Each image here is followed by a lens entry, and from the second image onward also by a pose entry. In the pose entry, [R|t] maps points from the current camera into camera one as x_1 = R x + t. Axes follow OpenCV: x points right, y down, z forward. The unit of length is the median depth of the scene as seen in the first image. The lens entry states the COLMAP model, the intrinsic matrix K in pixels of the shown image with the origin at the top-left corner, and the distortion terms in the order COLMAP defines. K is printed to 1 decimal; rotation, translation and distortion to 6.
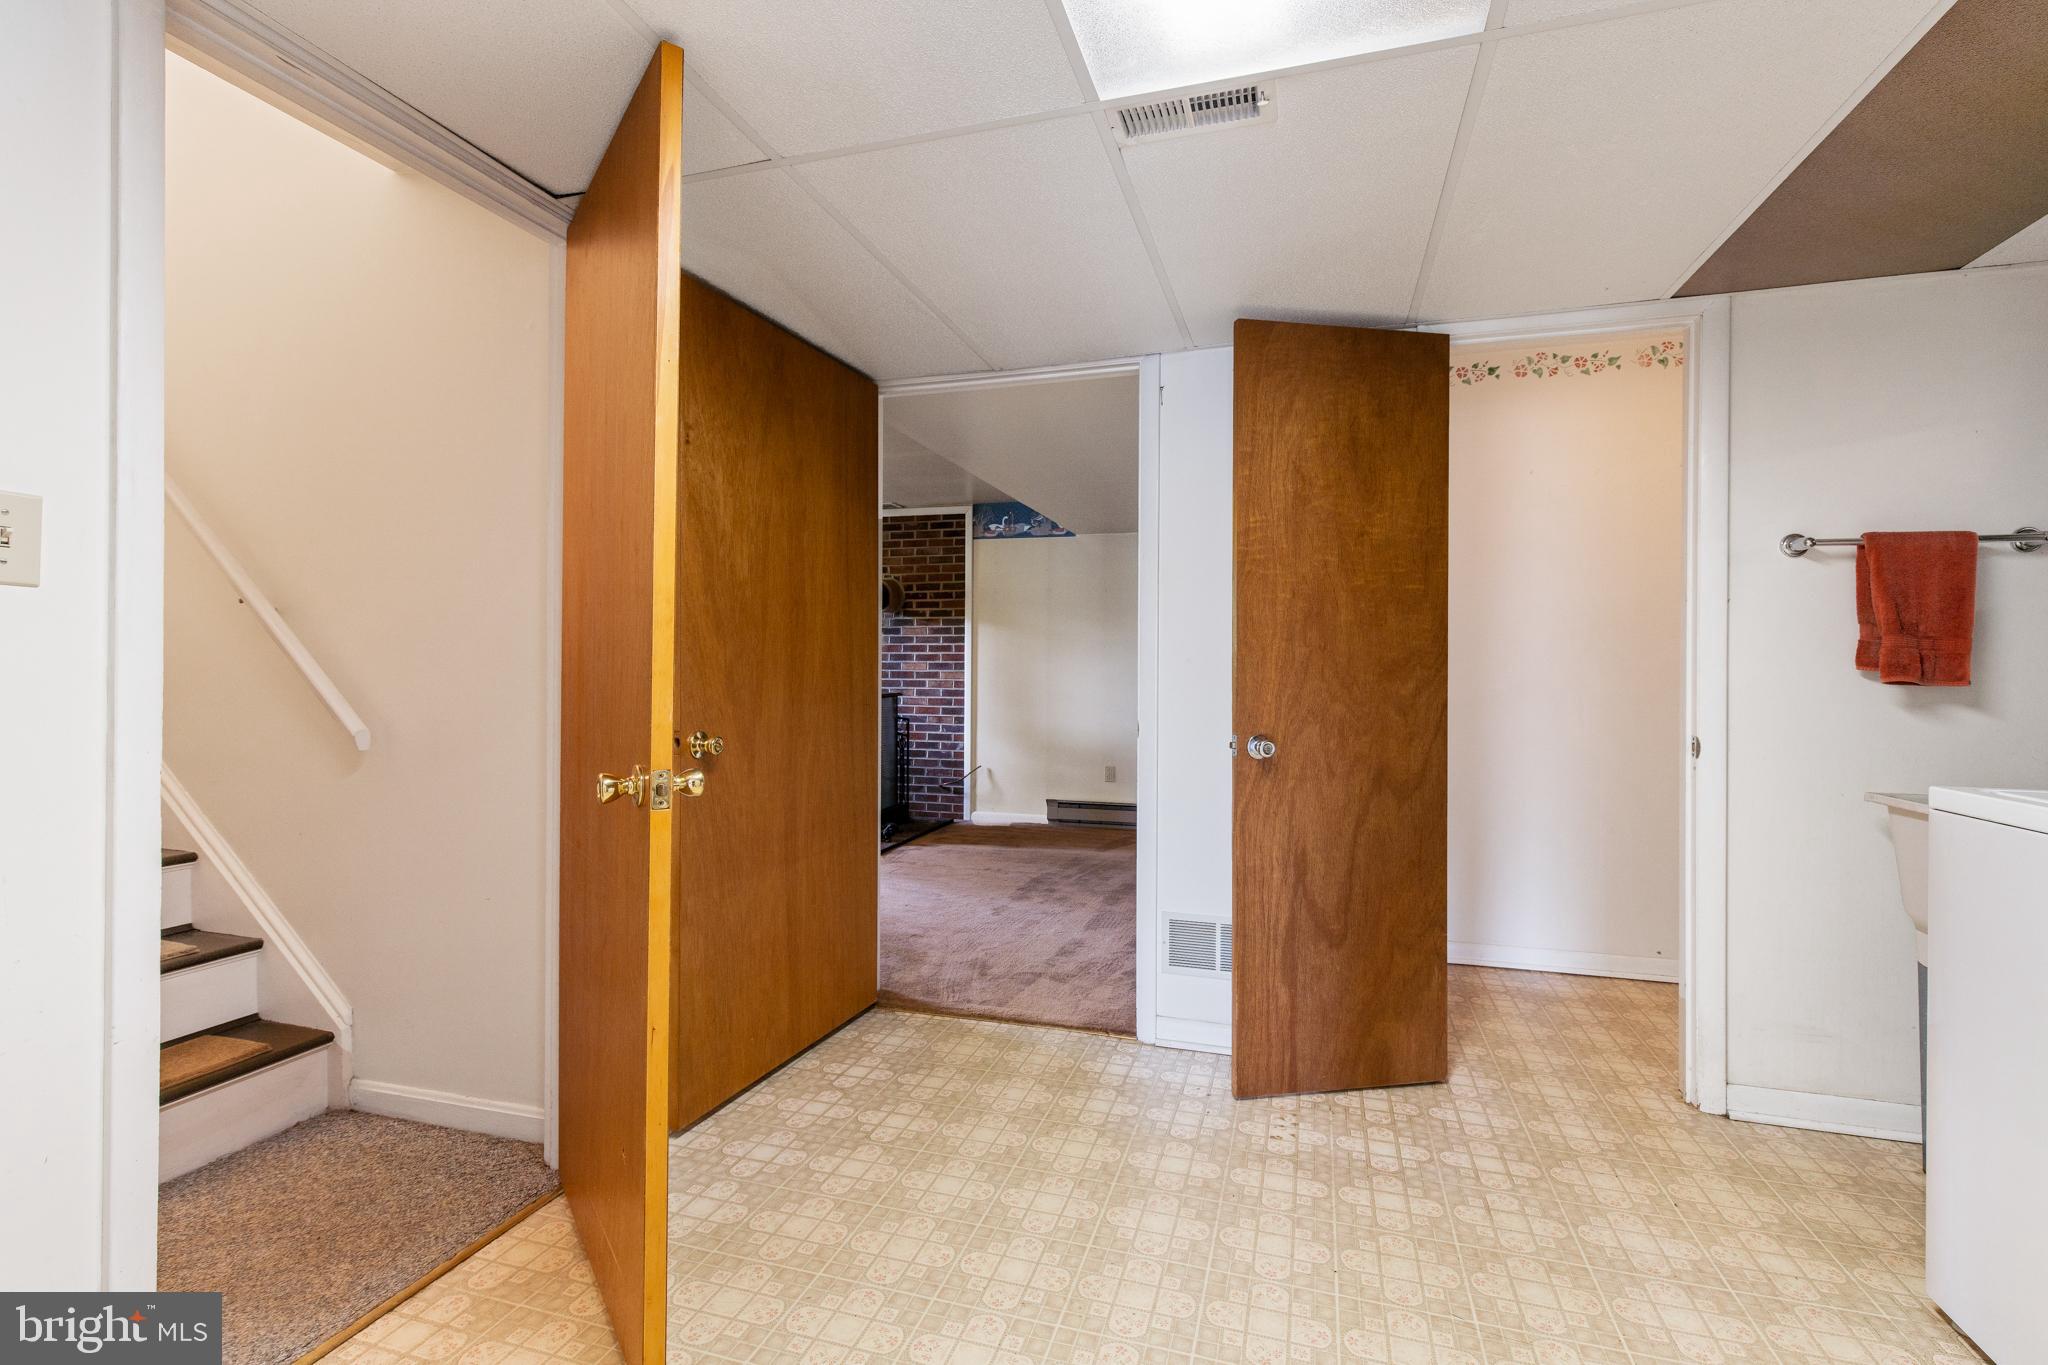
lens RADIAL K [[928.8, 0, 1024.0], [0, 928.8, 682.5], [0, 0, 1]] dist [0.001589, 0.000131]
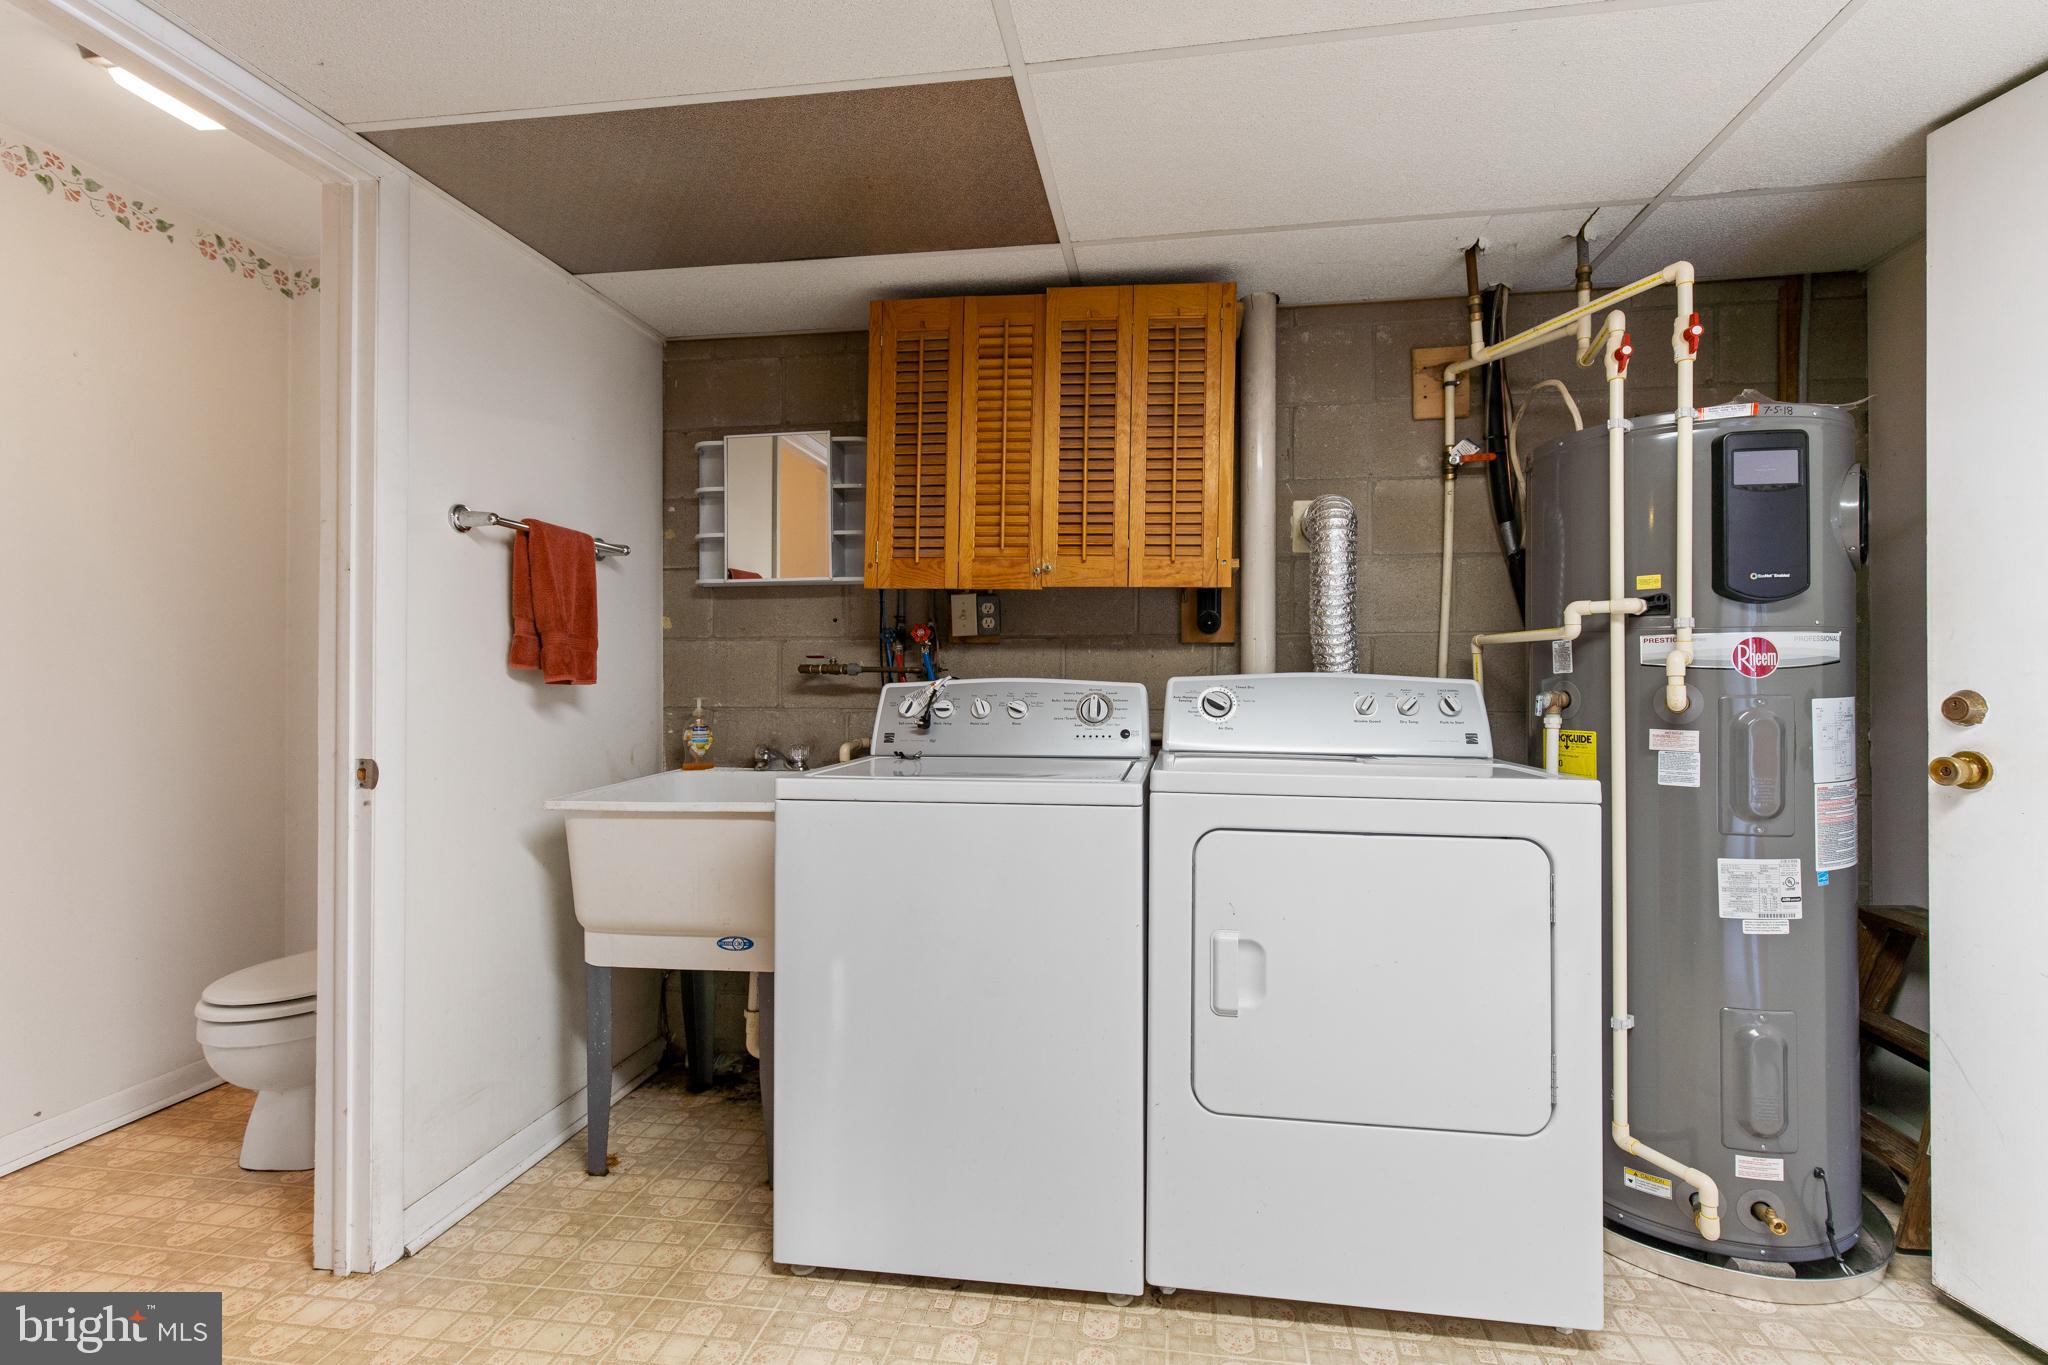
lens RADIAL K [[923.5, 0, 1049.4], [0, 923.5, 675.8], [0, 0, 1]] dist [0.001717, 0.000405]
pose [[-0.167796, -0.004329, 0.985812, -0.077033], [0.009878, 0.999933, 0.006073, -0.006041], [-0.985772, 0.010756, -0.167742, 0.624229]]
